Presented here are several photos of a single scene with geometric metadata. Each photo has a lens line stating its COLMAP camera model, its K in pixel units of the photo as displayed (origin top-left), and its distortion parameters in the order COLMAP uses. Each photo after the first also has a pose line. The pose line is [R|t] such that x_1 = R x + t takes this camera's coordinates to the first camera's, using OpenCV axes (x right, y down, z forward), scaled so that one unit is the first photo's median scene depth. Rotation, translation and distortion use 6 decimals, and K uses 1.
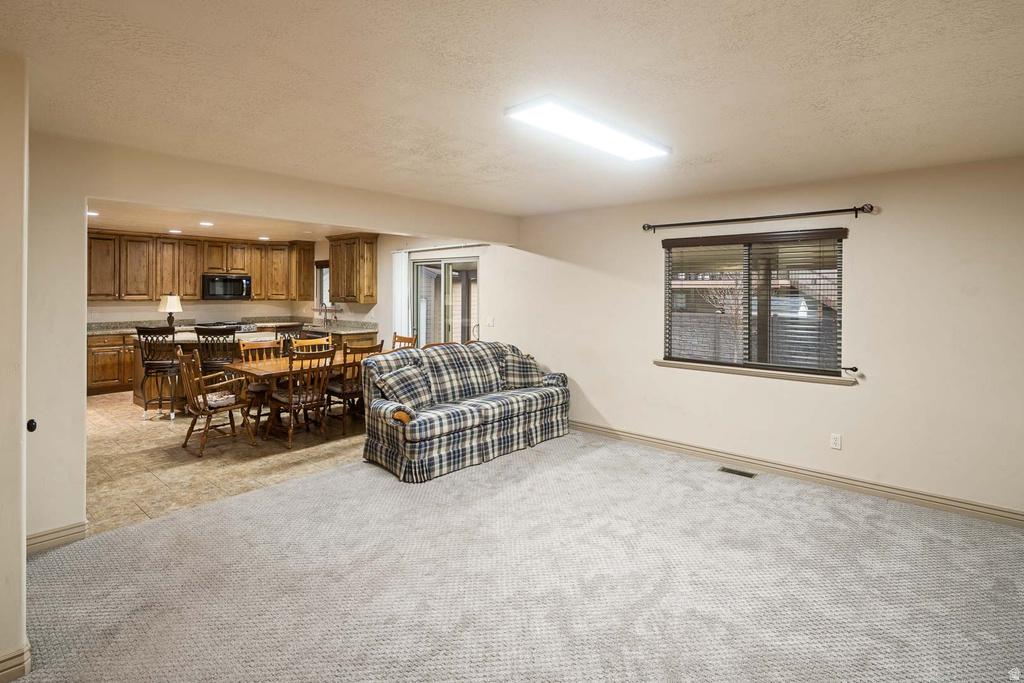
lens RADIAL K [[503.9, 0, 503.3], [0, 503.9, 286.3], [0, 0, 1]] dist [0.000506, -0.002669]
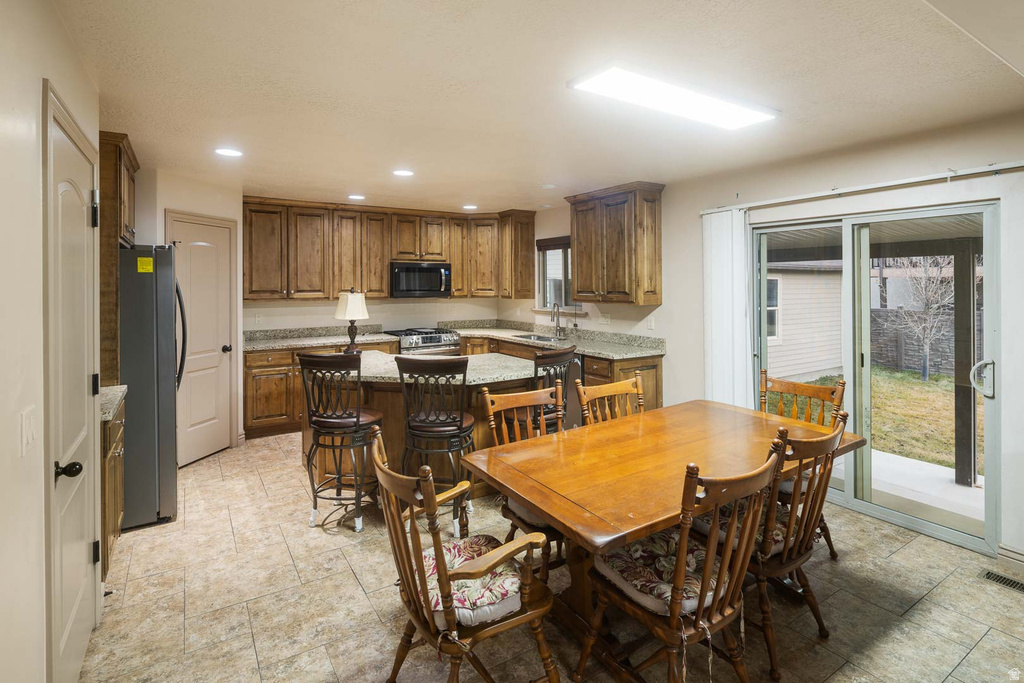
lens RADIAL K [[503.9, 0, 500.4], [0, 503.9, 283.3], [0, 0, 1]] dist [0.000506, -0.002669]
pose [[0.957501, -0.006504, -0.288356, -0.260819], [0.009338, 0.999921, 0.008452, 0.002411], [0.288278, -0.010786, 0.957486, 0.390110]]
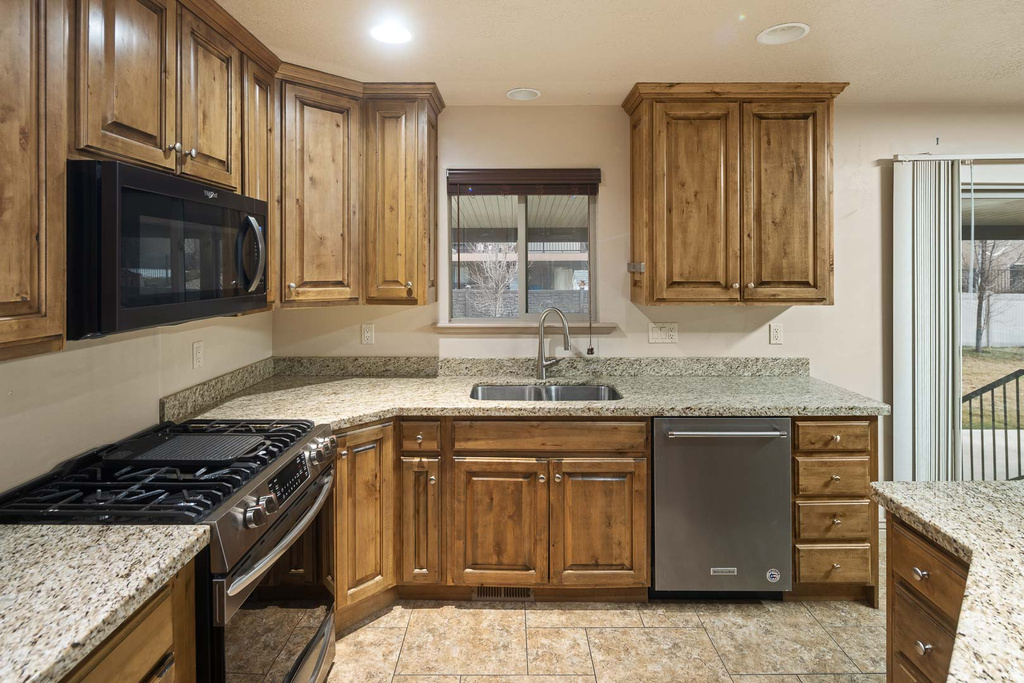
lens RADIAL K [[525.0, 0, 510.0], [0, 525.0, 270.9], [0, 0, 1]] dist [0.000184, -0.000090]
pose [[0.753187, -0.009467, 0.657738, -0.641821], [-0.002812, 0.999841, 0.017610, 0.006185], [-0.657800, -0.015113, 0.753041, 0.855983]]
